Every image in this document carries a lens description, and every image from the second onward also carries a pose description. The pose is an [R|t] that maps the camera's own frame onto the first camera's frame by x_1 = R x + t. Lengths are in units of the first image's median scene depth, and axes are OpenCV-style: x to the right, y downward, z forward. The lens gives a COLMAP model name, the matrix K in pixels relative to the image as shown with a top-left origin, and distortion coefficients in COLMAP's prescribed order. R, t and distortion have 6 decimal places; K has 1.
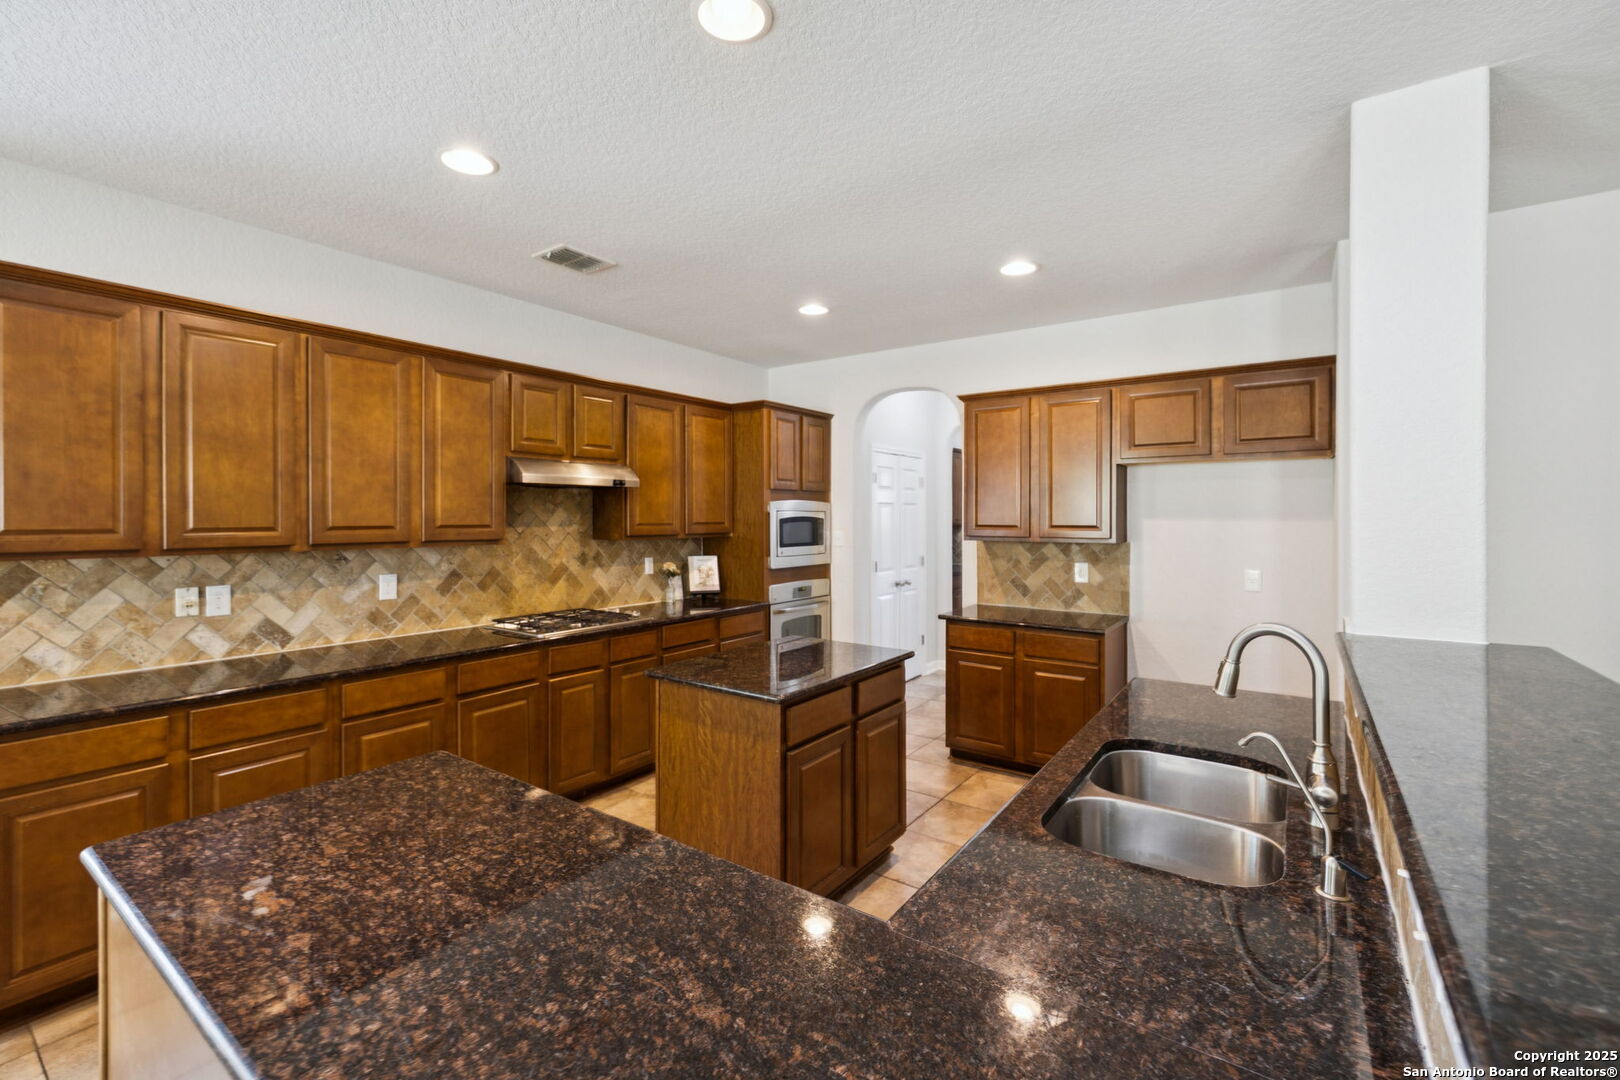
lens RADIAL K [[685.2, 0, 786.2], [0, 685.2, 522.5], [0, 0, 1]] dist [0.005039, -0.001480]
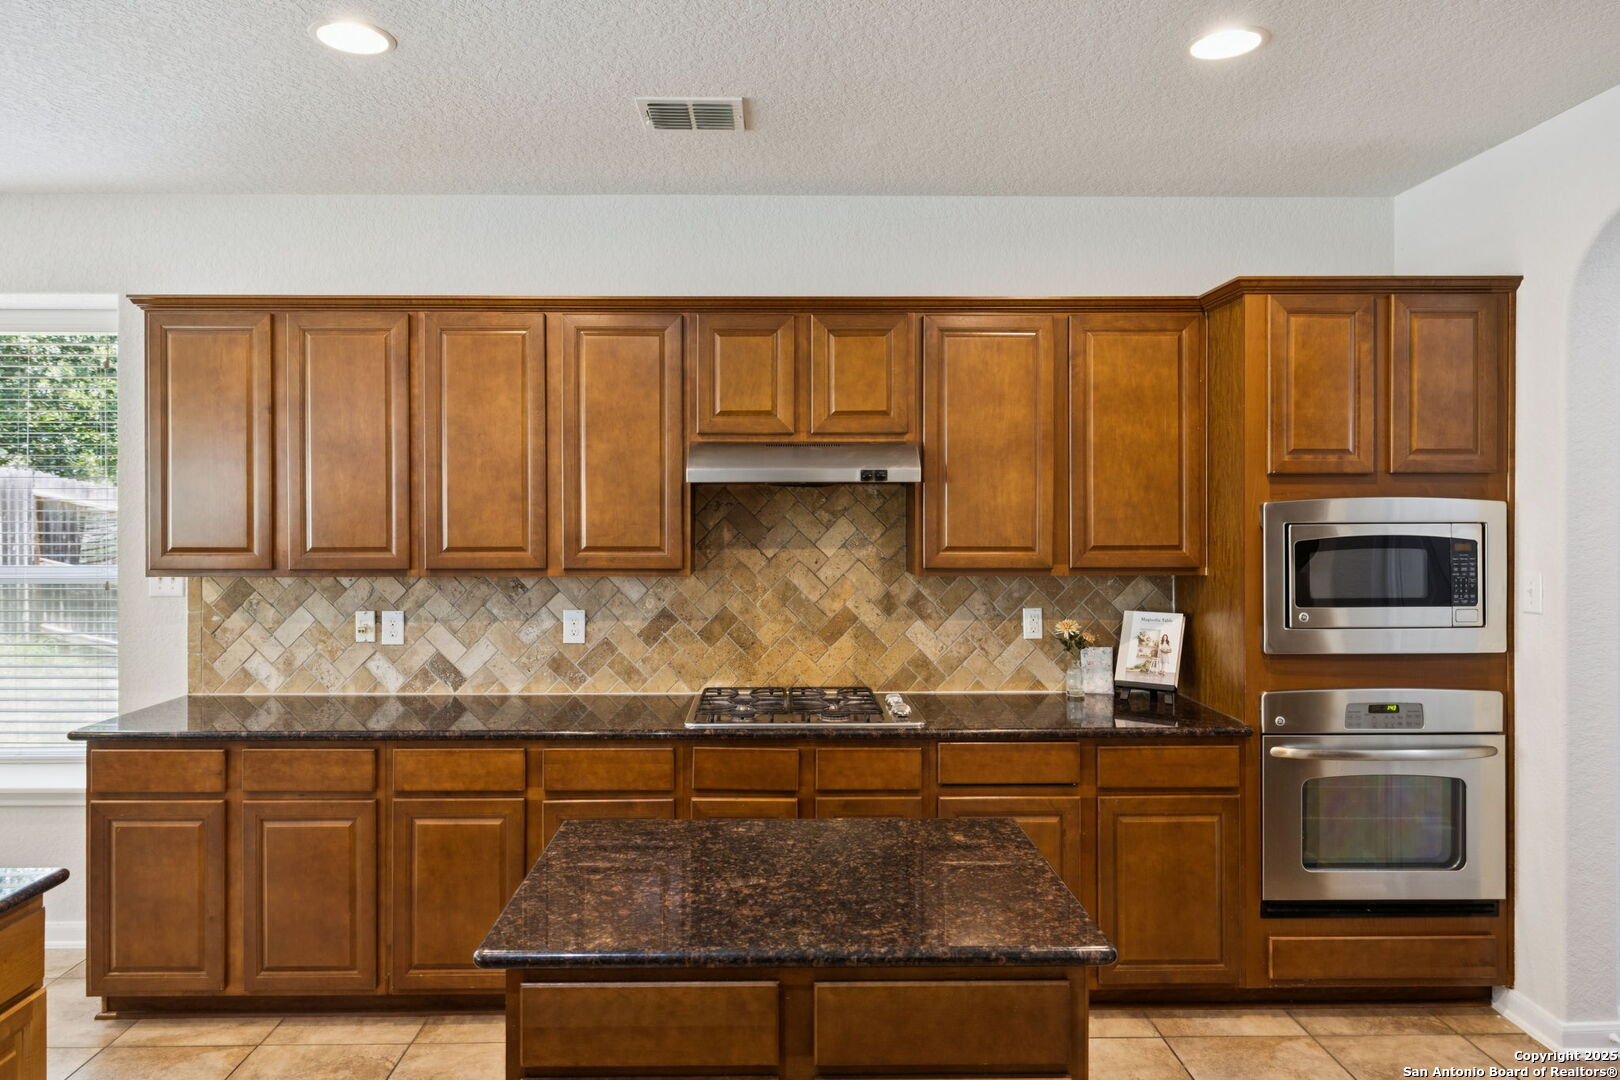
lens RADIAL K [[1028.0, 0, 789.6], [0, 1028.0, 521.0], [0, 0, 1]] dist [0.001205, 0.006191]
pose [[0.614221, 0.006903, -0.789104, 0.474378], [-0.006187, 0.999973, 0.003932, -0.028630], [0.789110, 0.002467, 0.614247, 0.522130]]
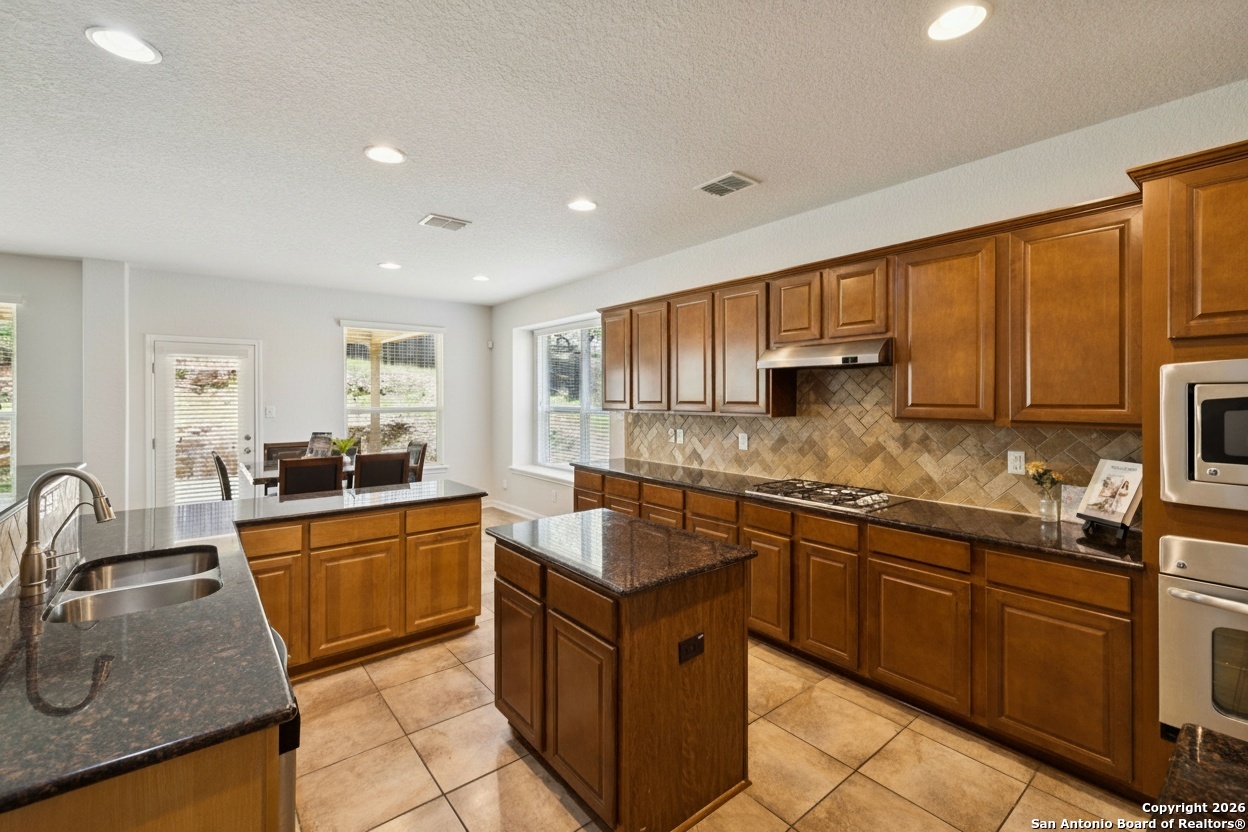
lens RADIAL K [[527.9, 0, 623.2], [0, 527.9, 403.5], [0, 0, 1]] dist [0.005039, -0.001480]
pose [[-0.242216, 0.012858, -0.970137, 0.667267], [-0.007767, 0.999854, 0.015191, -0.007752], [0.970191, 0.011214, -0.242081, 1.079586]]
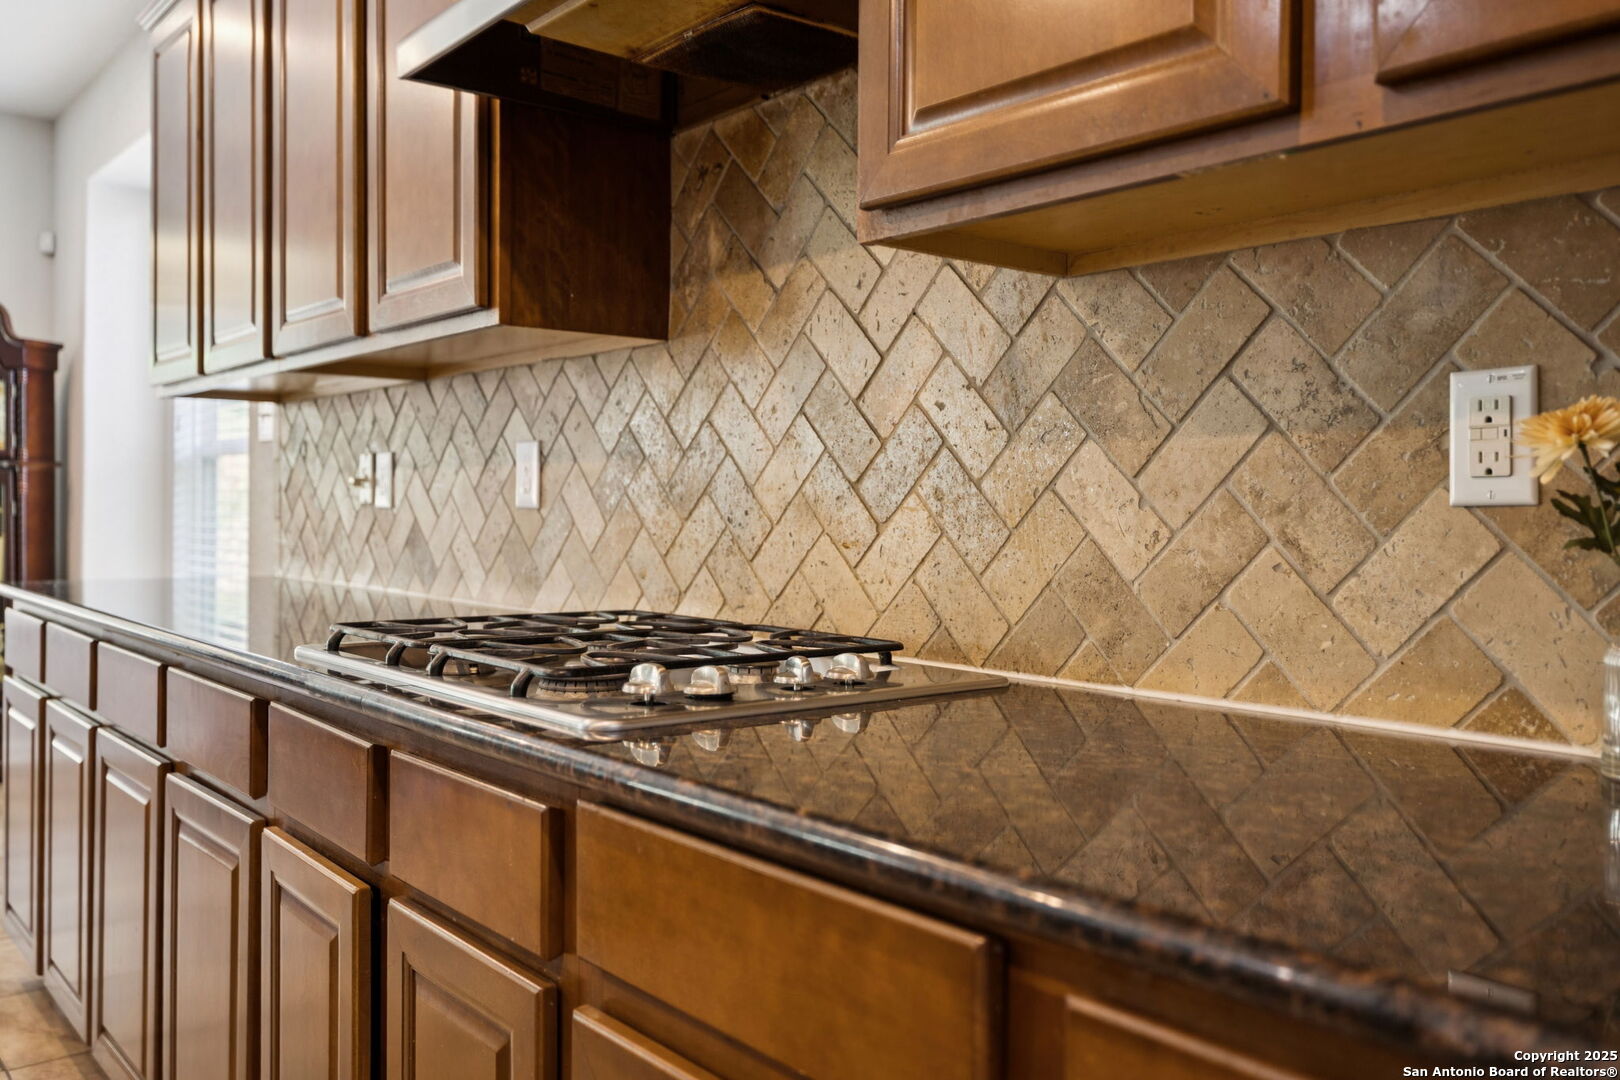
lens RADIAL K [[1341.4, 0, 802.2], [0, 1341.4, 524.9], [0, 0, 1]] dist [0.016684, 0.006241]
pose [[-0.248248, 0.014285, -0.968591, 0.092772], [-0.010738, 0.999789, 0.017497, 0.112768], [0.968637, 0.014744, -0.248042, 1.394774]]
